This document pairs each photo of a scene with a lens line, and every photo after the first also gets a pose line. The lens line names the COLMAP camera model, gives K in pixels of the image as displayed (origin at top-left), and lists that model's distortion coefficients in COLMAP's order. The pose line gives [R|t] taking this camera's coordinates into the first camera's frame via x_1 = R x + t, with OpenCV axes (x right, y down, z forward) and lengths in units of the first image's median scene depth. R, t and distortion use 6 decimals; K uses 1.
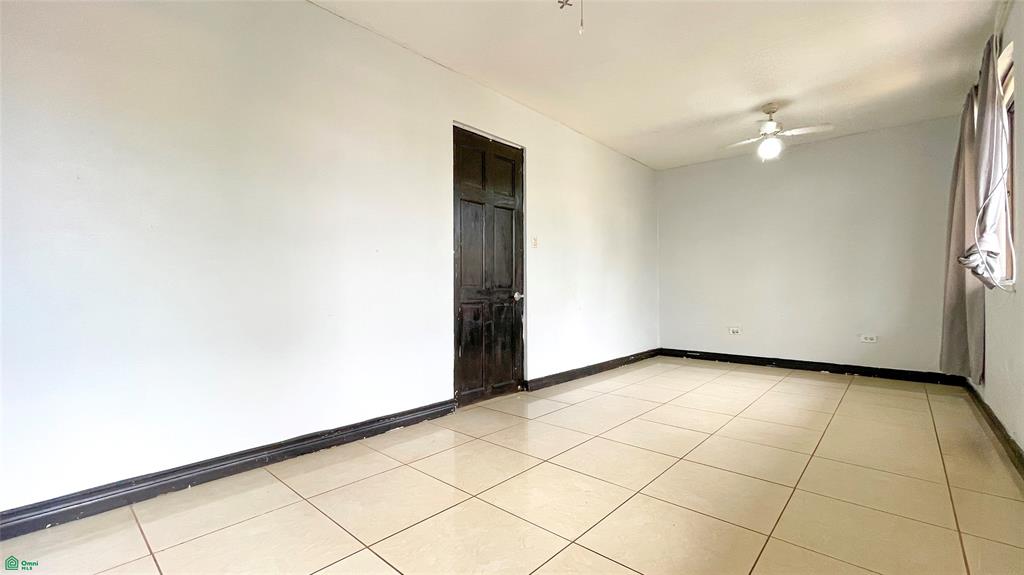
lens RADIAL K [[414.9, 0, 515.6], [0, 414.9, 288.9], [0, 0, 1]] dist [-0.000296, -0.000105]
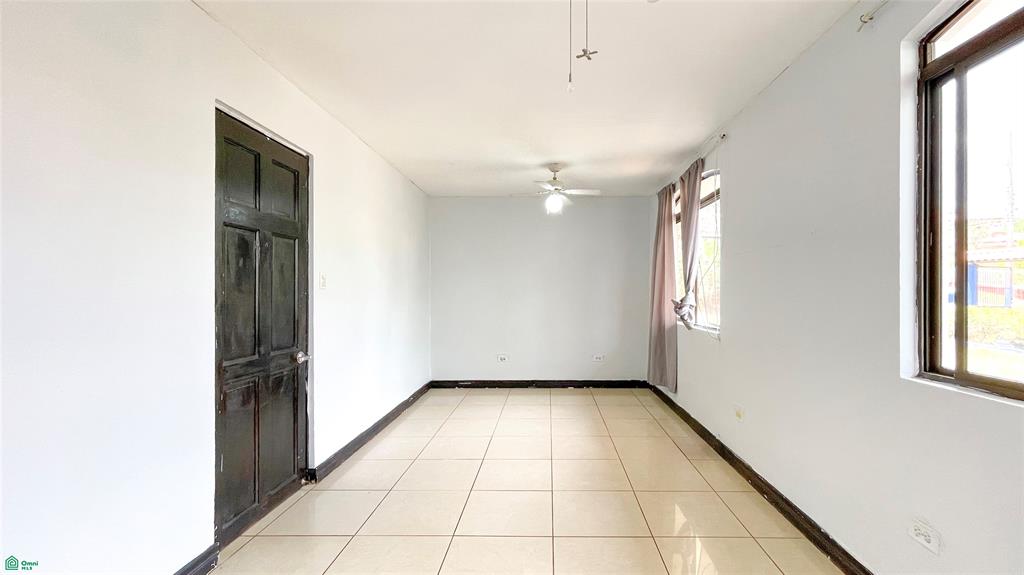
lens RADIAL K [[414.9, 0, 515.6], [0, 414.9, 288.9], [0, 0, 1]] dist [-0.000296, -0.000105]
pose [[0.766708, -0.001741, 0.641994, -0.178447], [0.000894, 0.999998, 0.001644, -0.106017], [-0.641995, -0.000687, 0.766708, 0.204307]]
